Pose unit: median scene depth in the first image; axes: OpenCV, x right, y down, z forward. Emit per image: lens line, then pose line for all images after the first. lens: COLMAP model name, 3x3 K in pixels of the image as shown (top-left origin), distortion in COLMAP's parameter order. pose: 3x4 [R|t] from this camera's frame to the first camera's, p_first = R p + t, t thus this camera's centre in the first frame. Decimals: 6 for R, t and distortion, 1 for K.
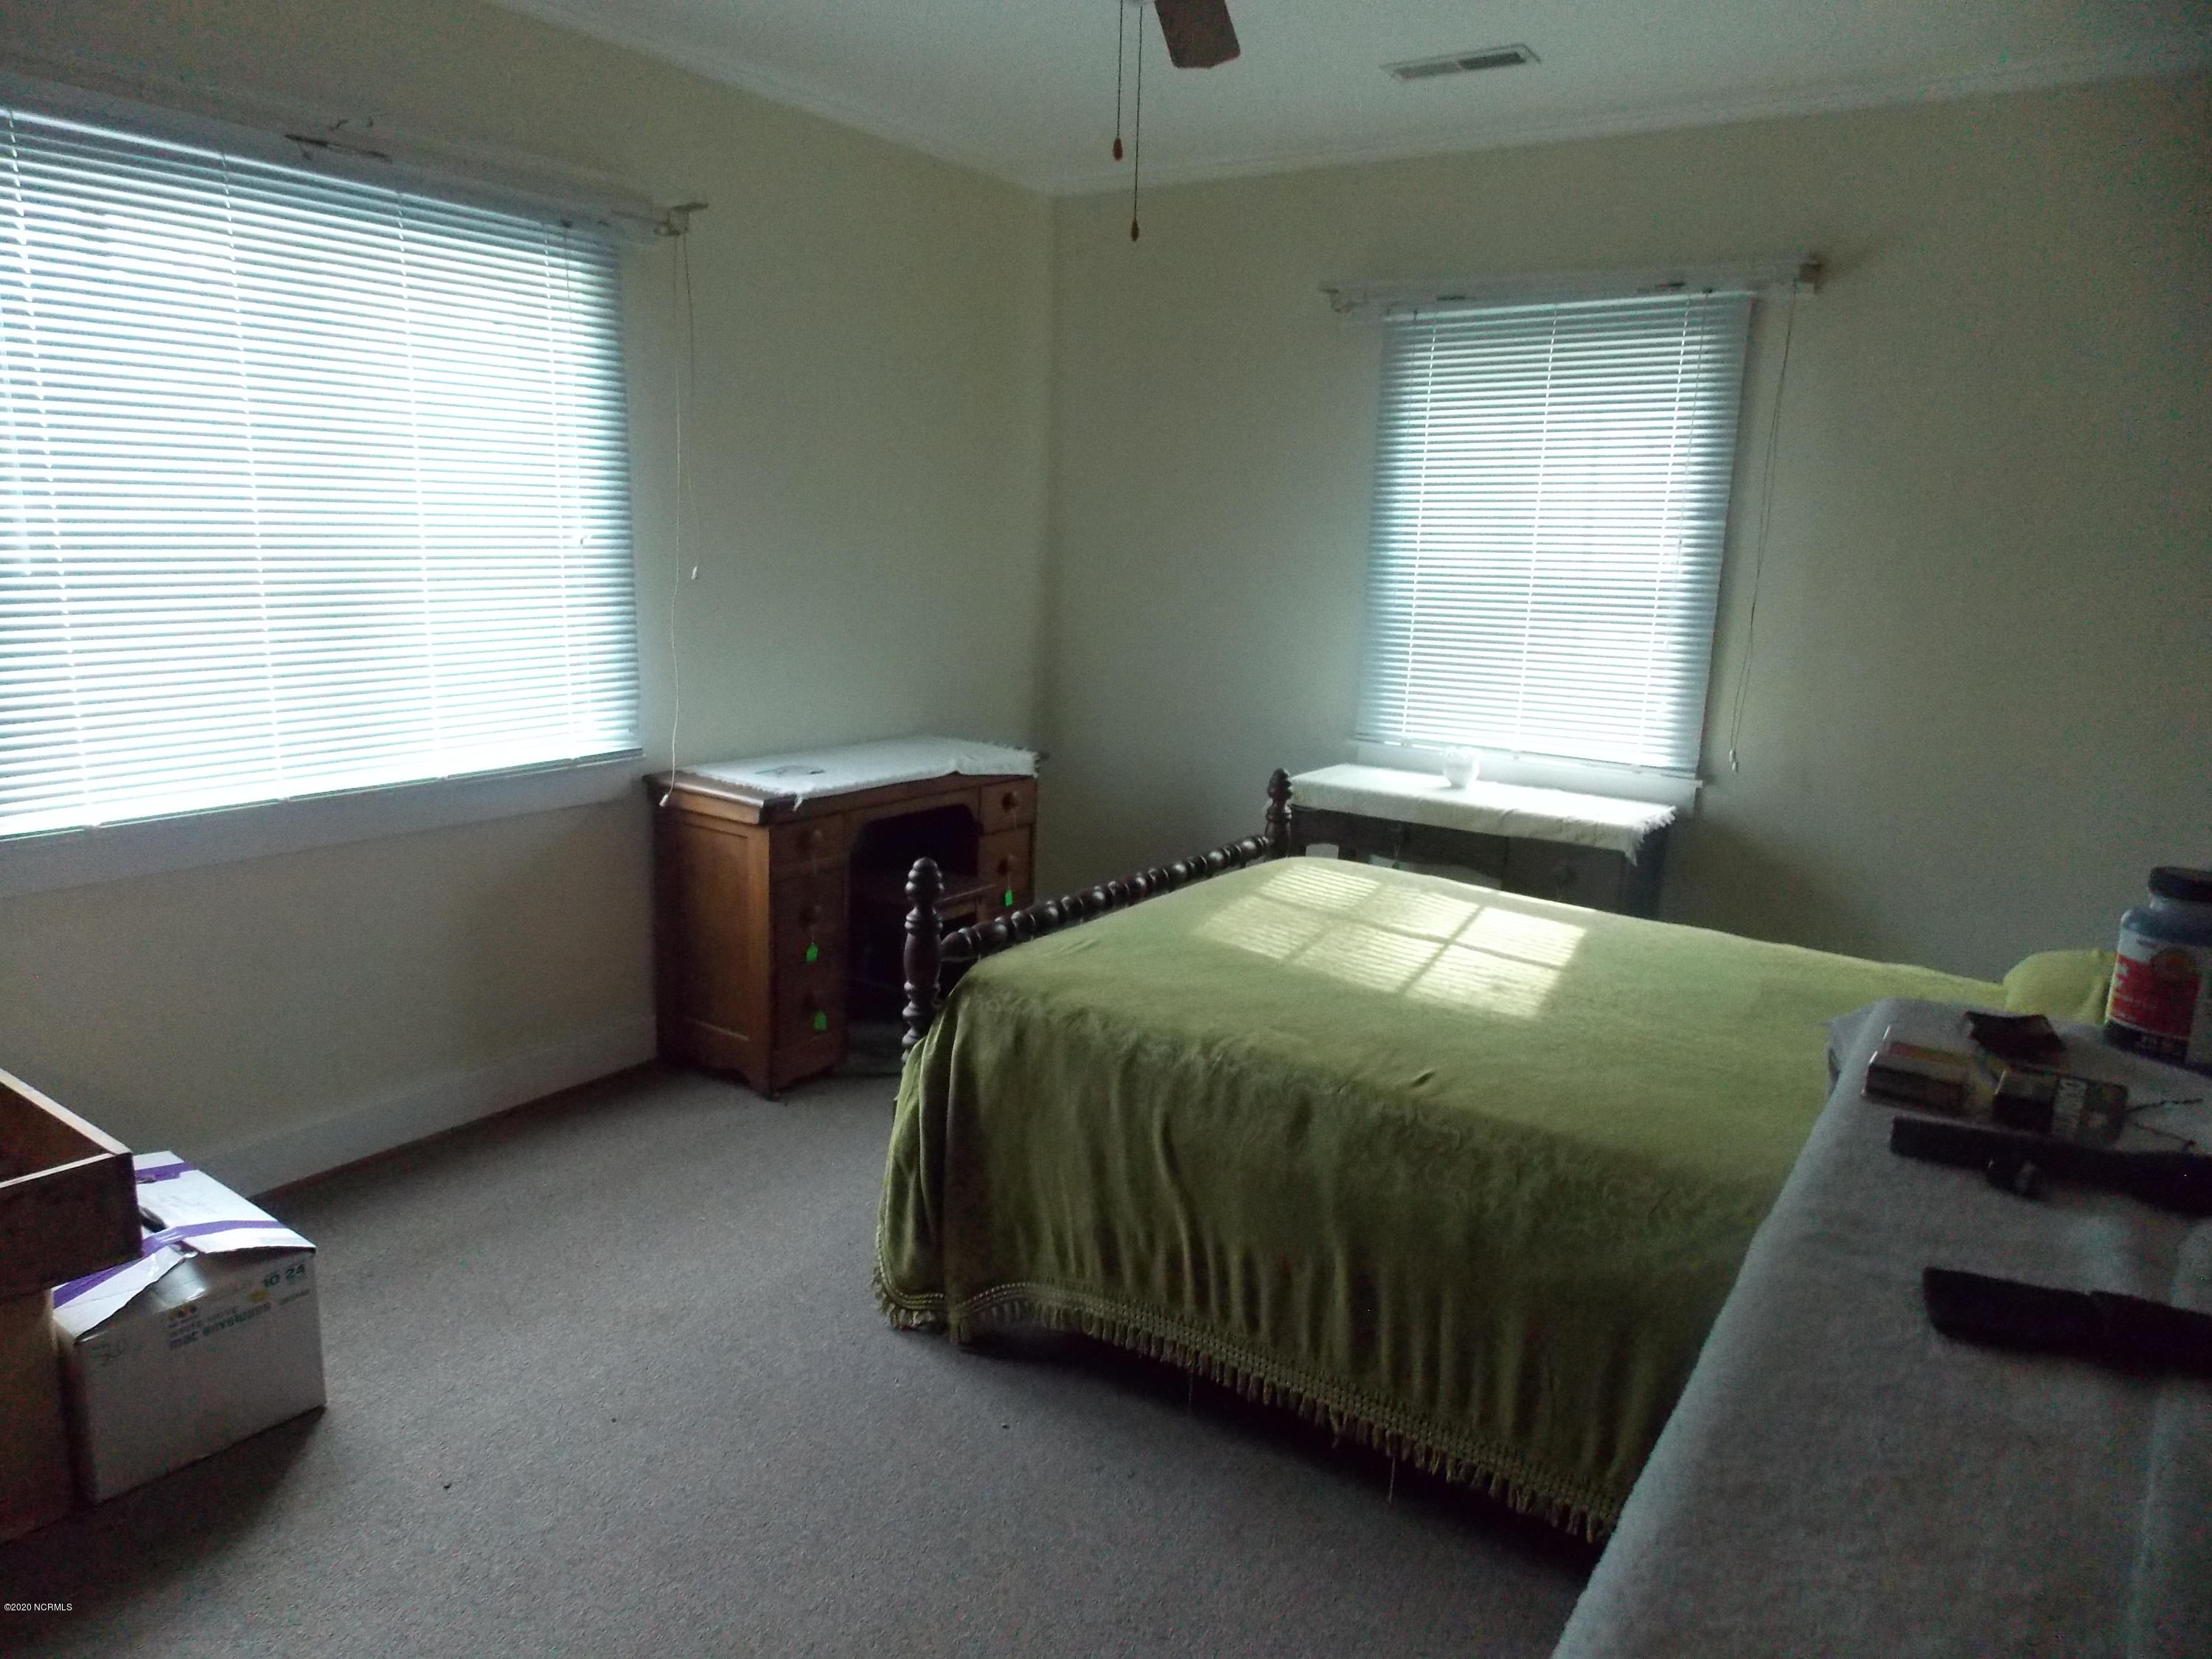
lens RADIAL K [[1446.3, 0, 1103.6], [0, 1446.3, 828.3], [0, 0, 1]] dist [-0.006775, -0.004921]
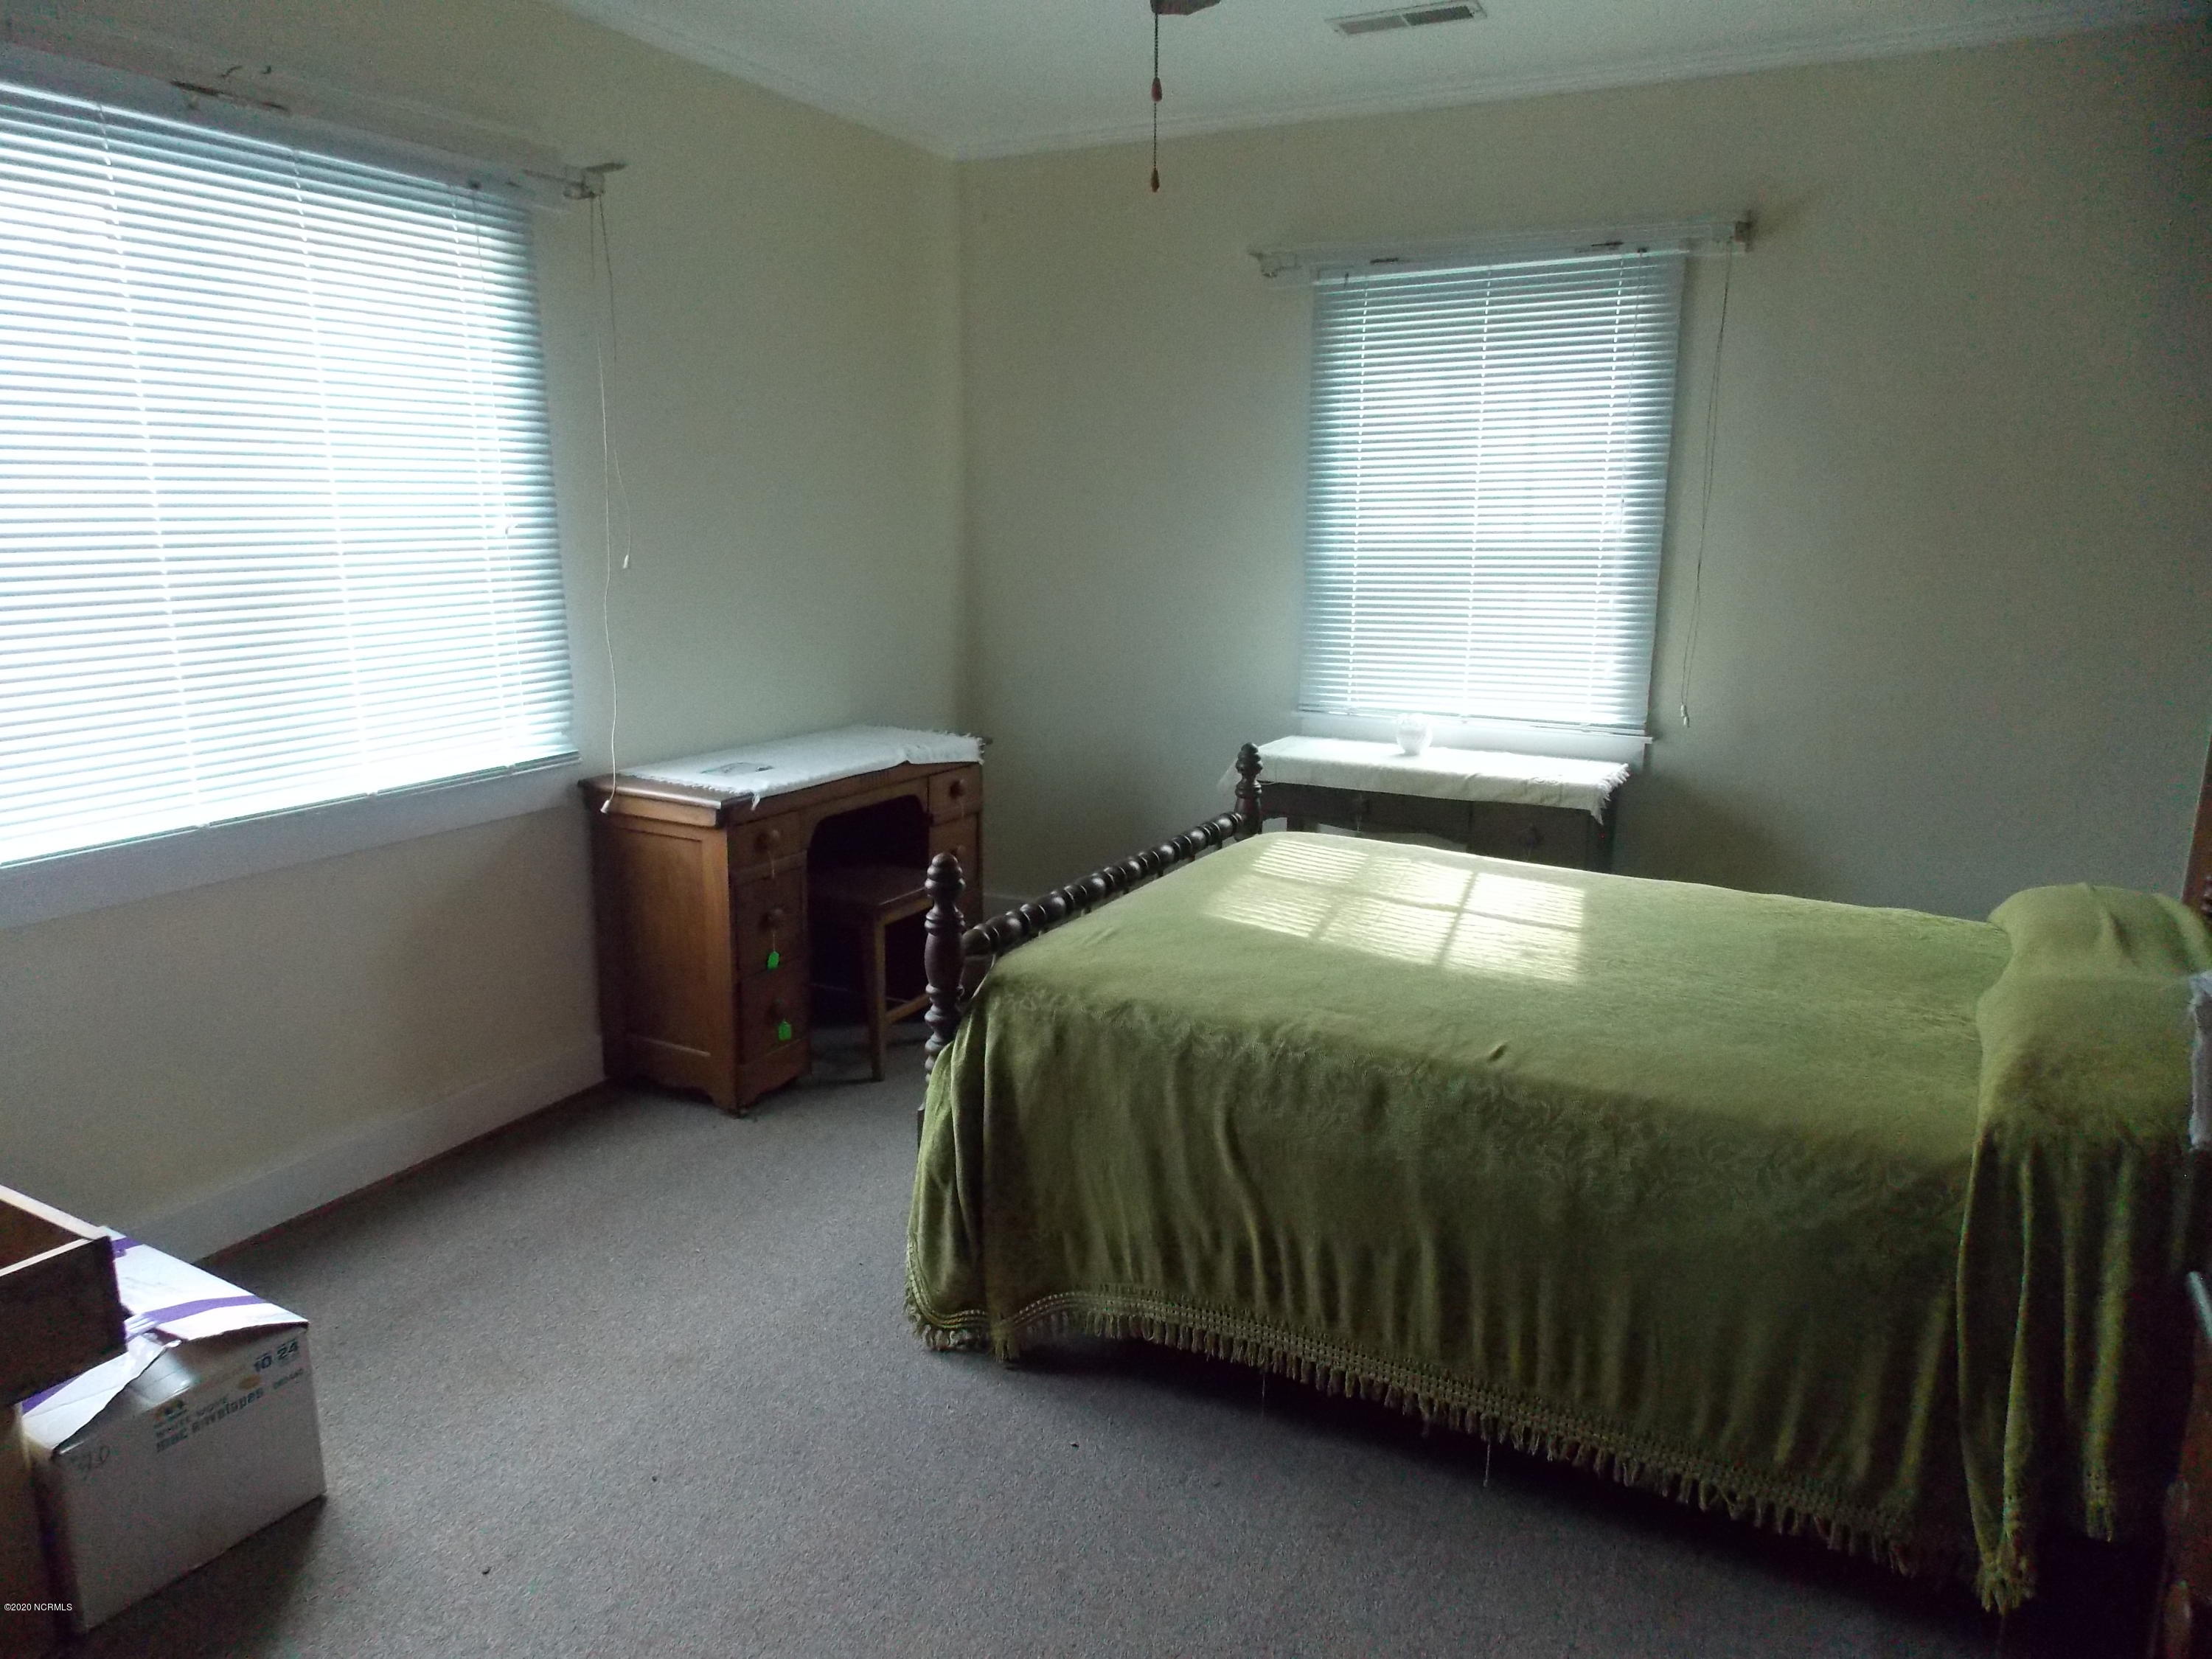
lens RADIAL K [[1446.3, 0, 1108.3], [0, 1446.3, 828.3], [0, 0, 1]] dist [-0.006775, -0.004921]
pose [[0.993174, -0.050568, 0.105114, -0.103246], [0.049185, 0.998666, 0.015711, -0.004783], [-0.105769, -0.010434, 0.994336, 0.045429]]
